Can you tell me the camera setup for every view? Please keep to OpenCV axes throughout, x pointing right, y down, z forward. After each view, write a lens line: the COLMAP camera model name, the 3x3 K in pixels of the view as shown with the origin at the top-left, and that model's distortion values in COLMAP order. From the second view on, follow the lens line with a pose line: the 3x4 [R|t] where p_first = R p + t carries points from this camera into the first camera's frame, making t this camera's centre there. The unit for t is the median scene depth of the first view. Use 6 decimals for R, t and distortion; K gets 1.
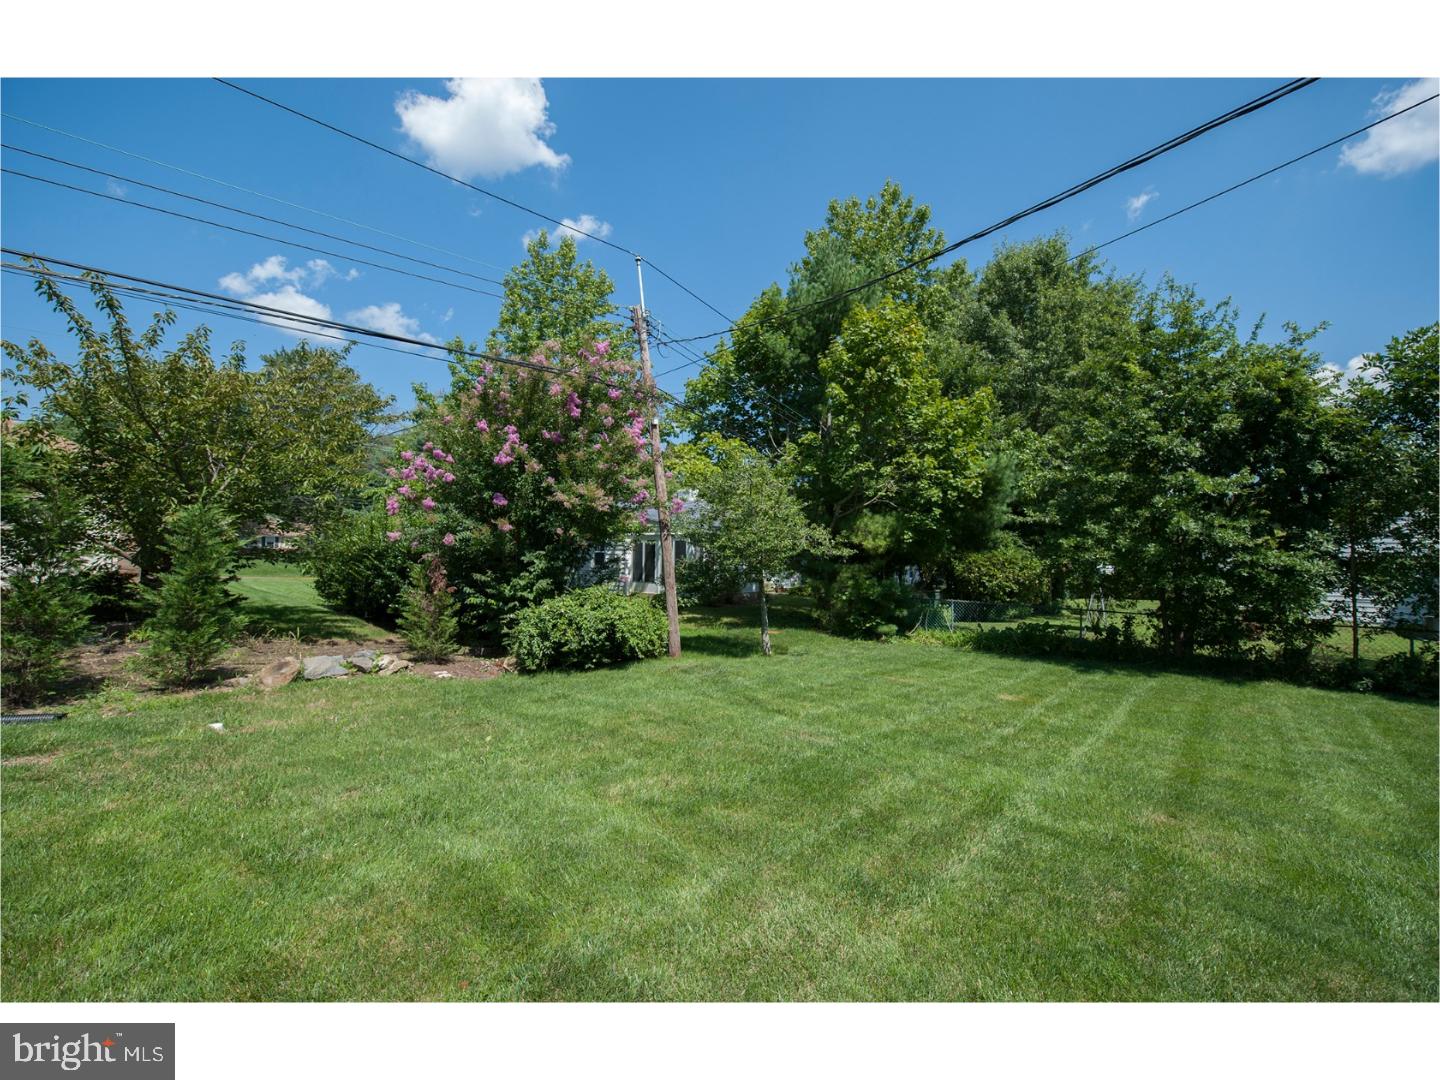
lens RADIAL K [[575.7, 0, 719.8], [0, 575.7, 533.7], [0, 0, 1]] dist [-0.000928, -0.010264]
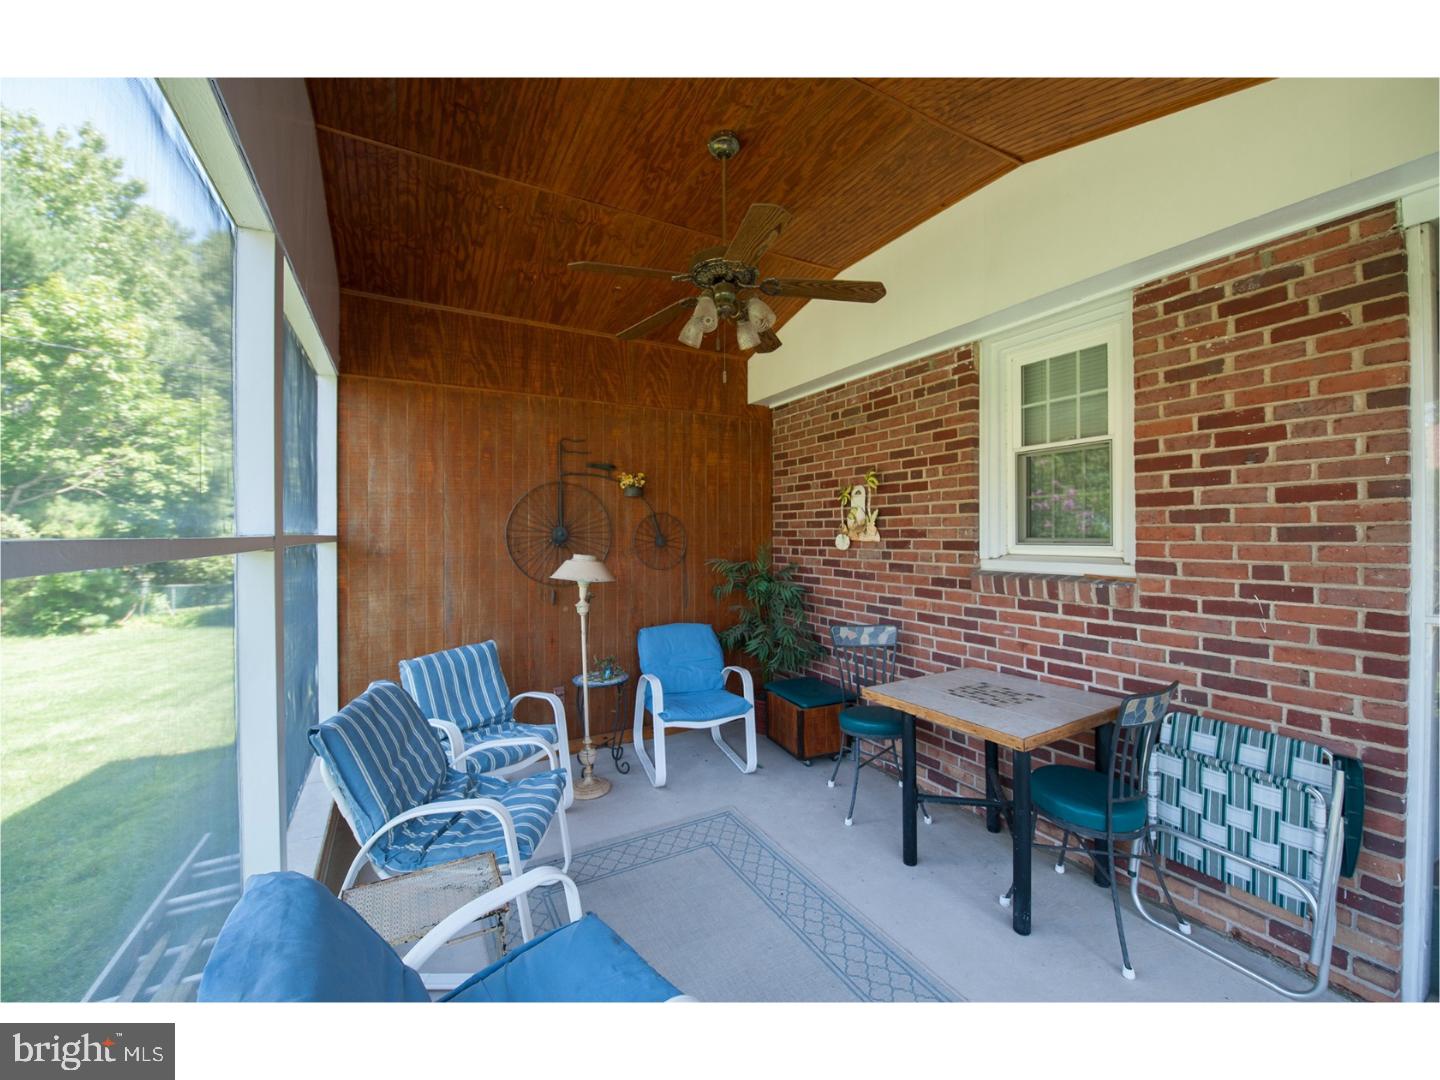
lens RADIAL K [[575.7, 0, 719.8], [0, 575.7, 533.7], [0, 0, 1]] dist [-0.000928, -0.010264]
pose [[0.386525, -0.012146, 0.922199, -0.194563], [-0.021367, 0.999527, 0.022120, -0.026688], [-0.922031, -0.028255, 0.386083, -0.371660]]
